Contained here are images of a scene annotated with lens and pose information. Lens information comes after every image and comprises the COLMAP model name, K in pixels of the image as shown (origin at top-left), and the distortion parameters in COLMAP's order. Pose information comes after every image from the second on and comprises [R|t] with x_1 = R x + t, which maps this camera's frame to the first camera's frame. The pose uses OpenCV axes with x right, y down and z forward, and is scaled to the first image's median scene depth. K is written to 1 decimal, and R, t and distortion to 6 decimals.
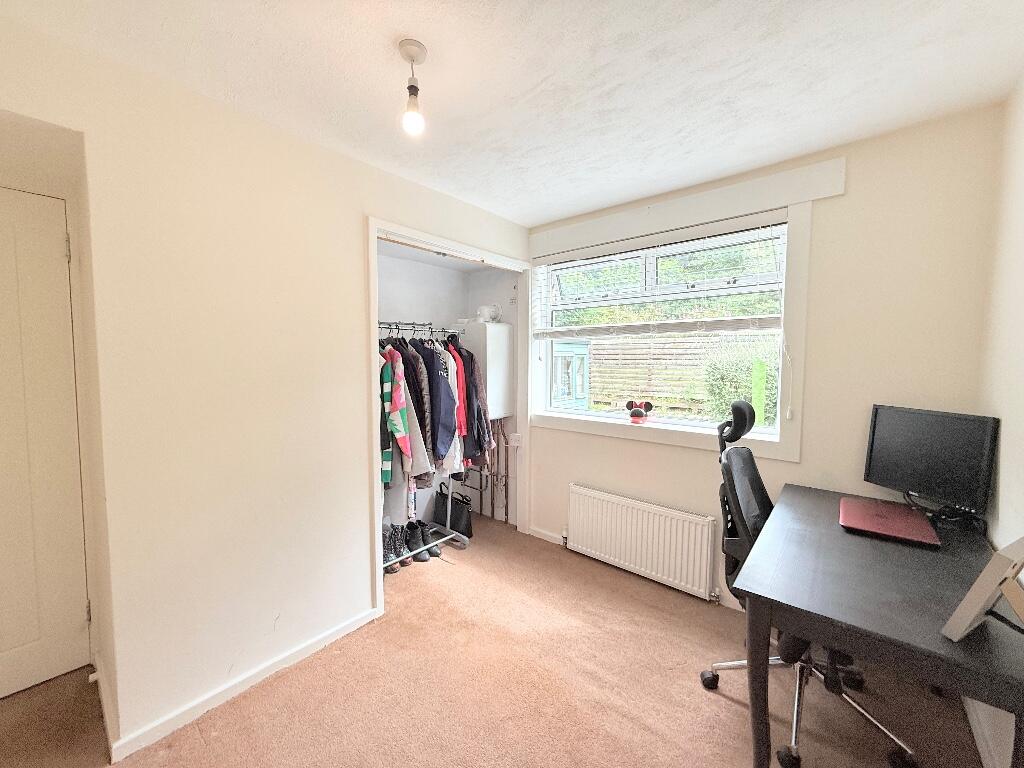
lens RADIAL K [[410.1, 0, 518.1], [0, 410.1, 385.7], [0, 0, 1]] dist [-0.006760, 0.000202]
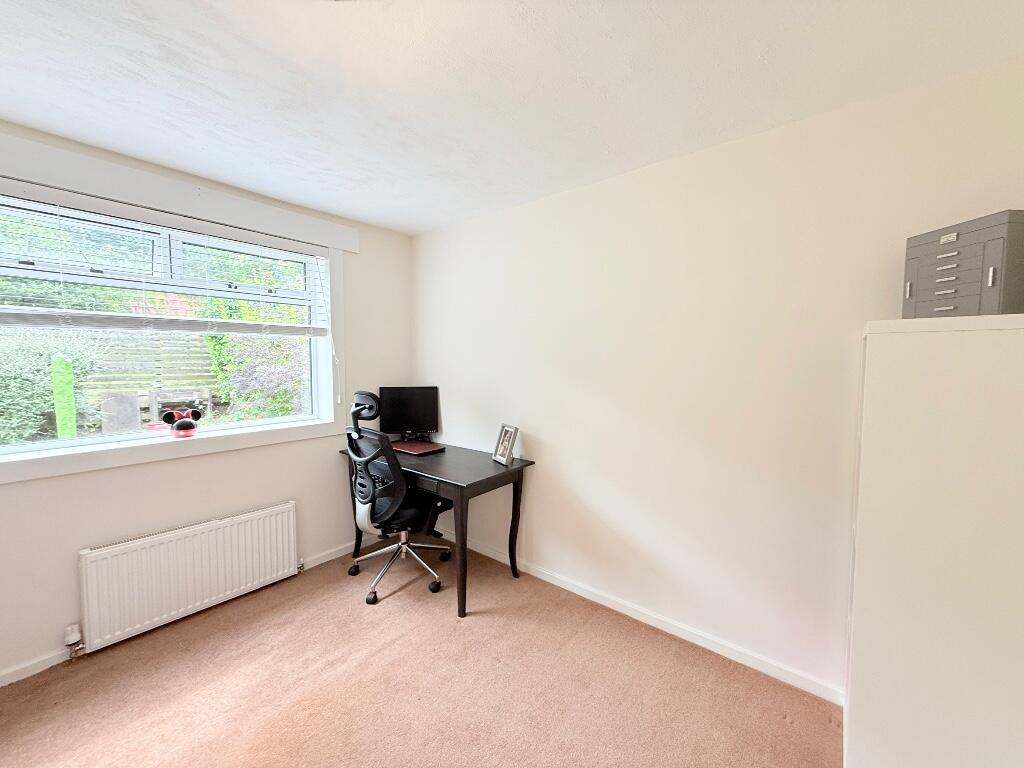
lens RADIAL K [[410.1, 0, 513.2], [0, 410.1, 379.3], [0, 0, 1]] dist [-0.006760, 0.000202]
pose [[-0.037617, -0.052754, 0.997899, -0.676581], [0.063823, 0.996440, 0.055083, -0.035250], [-0.997252, 0.065761, -0.034117, 0.420722]]
